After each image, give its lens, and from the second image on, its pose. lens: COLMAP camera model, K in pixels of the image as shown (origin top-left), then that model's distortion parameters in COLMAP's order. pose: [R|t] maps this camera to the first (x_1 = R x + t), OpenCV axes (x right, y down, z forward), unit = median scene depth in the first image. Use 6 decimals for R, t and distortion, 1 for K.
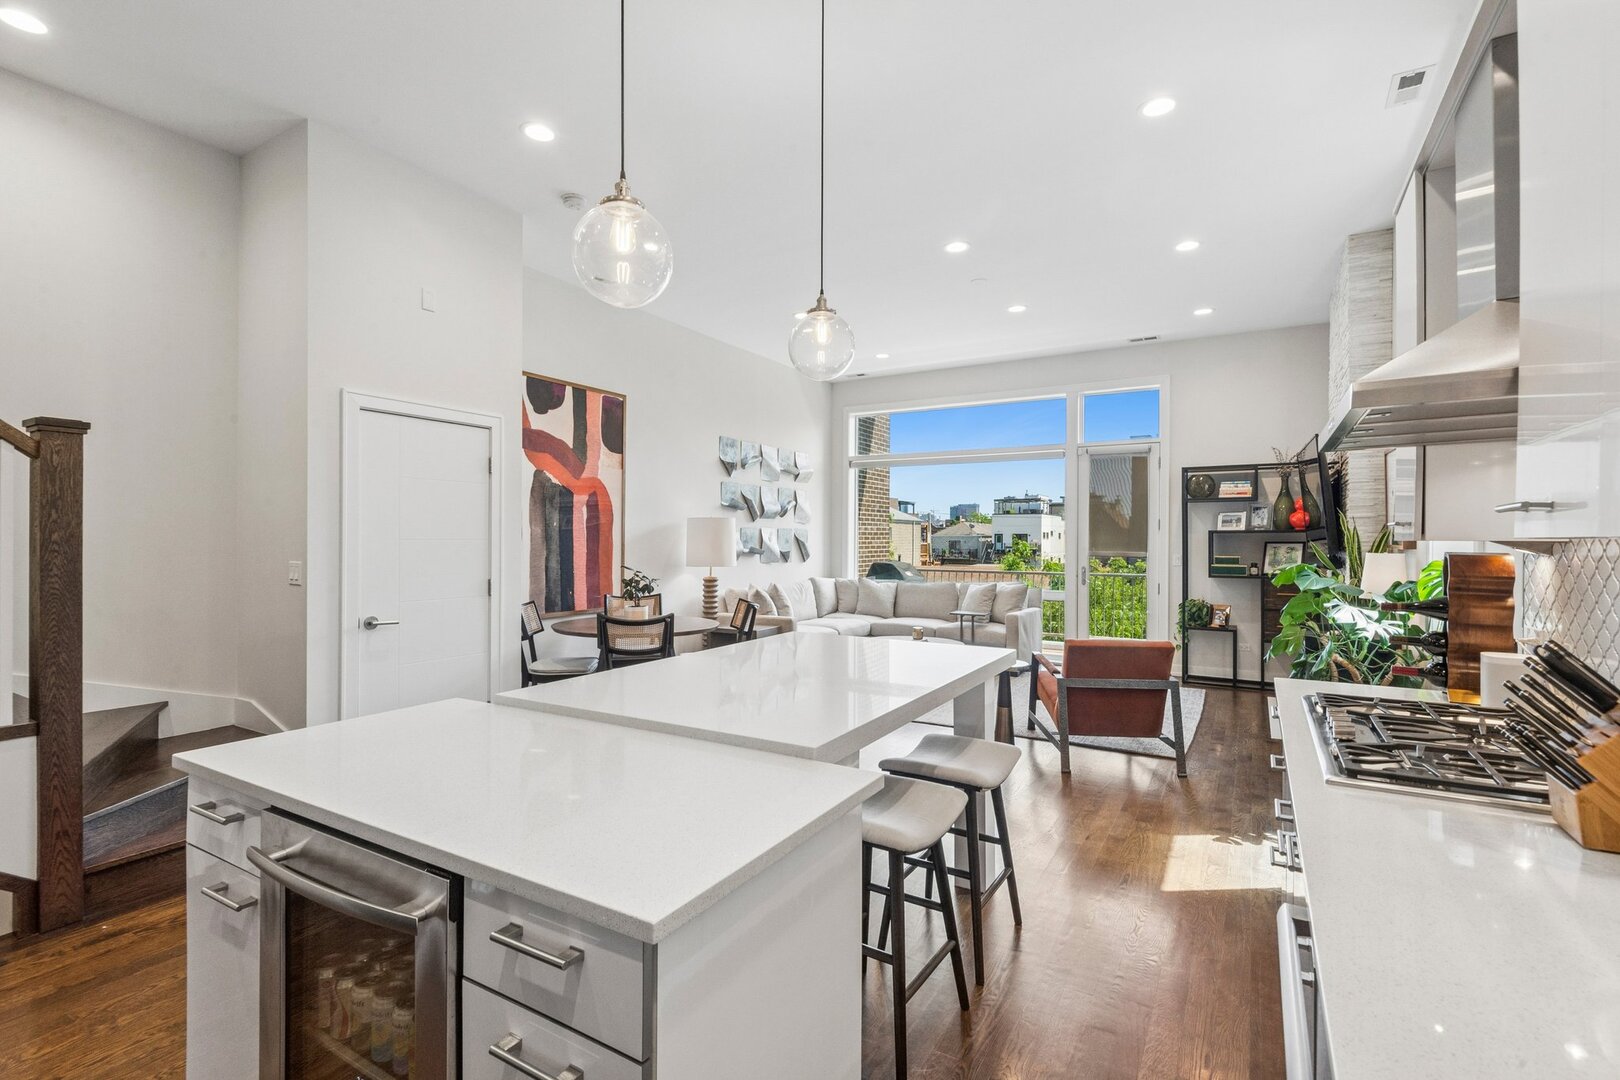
lens RADIAL K [[741.7, 0, 793.4], [0, 741.7, 540.4], [0, 0, 1]] dist [0.003666, -0.000153]
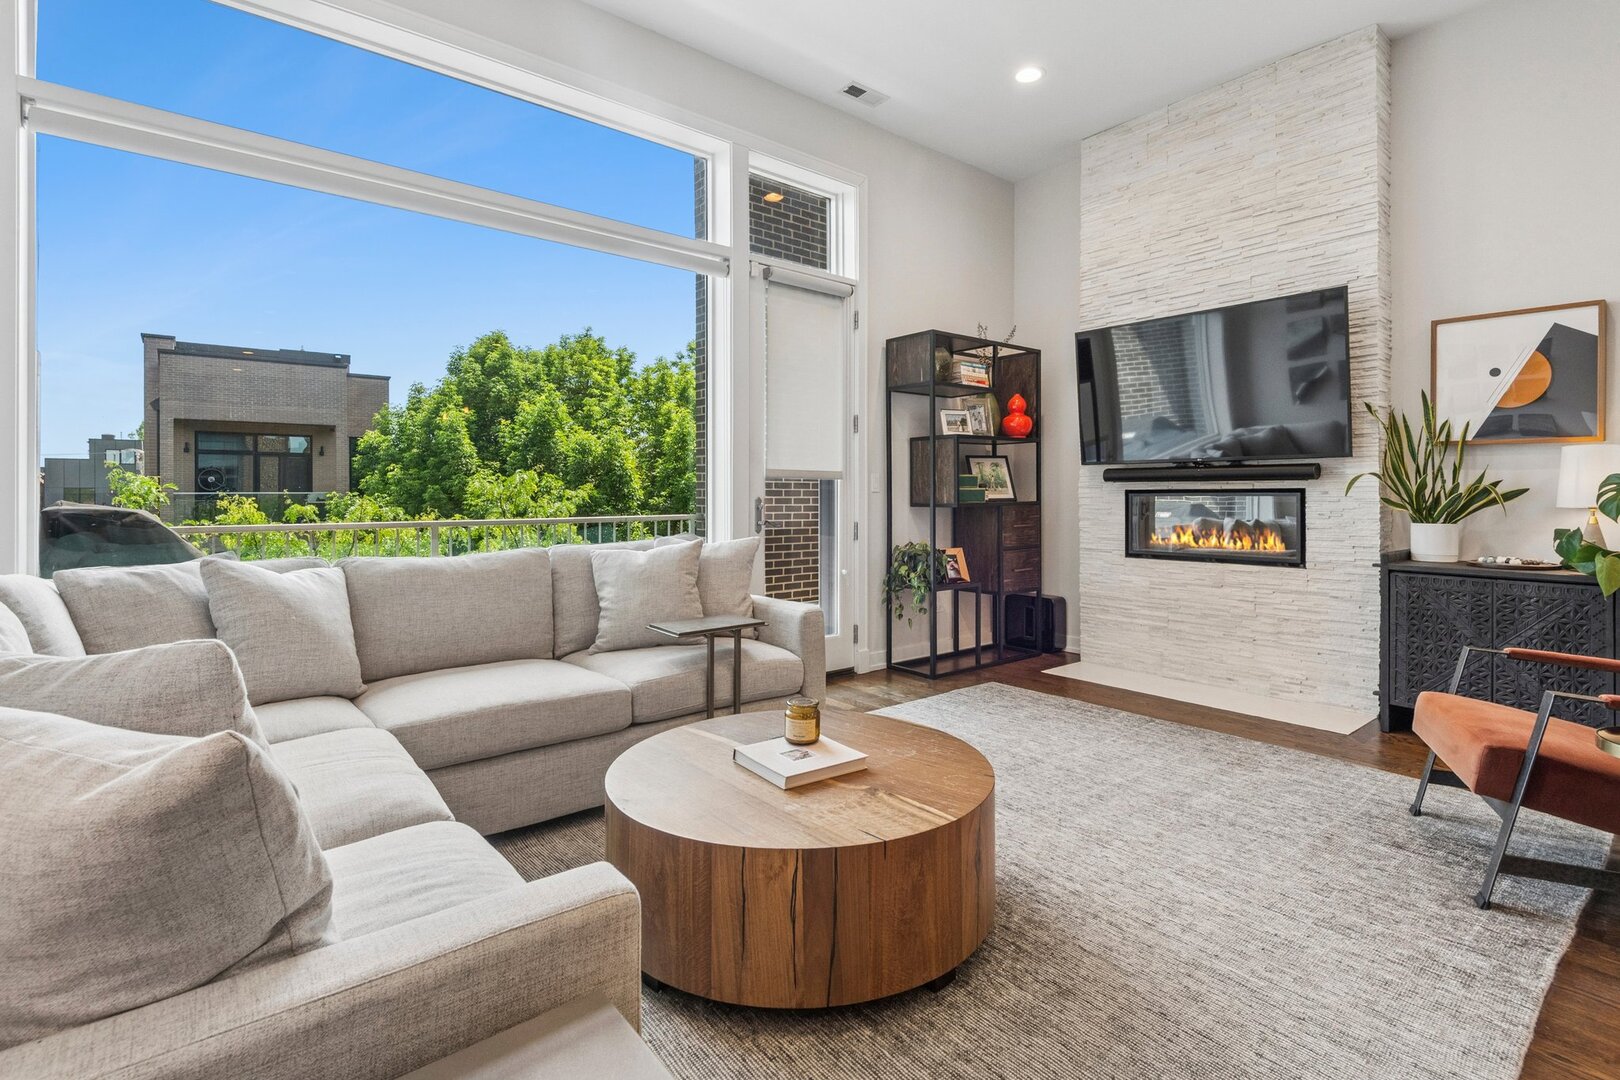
lens RADIAL K [[772.3, 0, 811.5], [0, 772.3, 495.9], [0, 0, 1]] dist [0.001190, -0.000132]
pose [[0.328783, -0.010214, 0.944350, -0.104162], [0.006520, 0.999942, 0.008545, 0.031000], [-0.944383, 0.003348, 0.328830, 0.816864]]
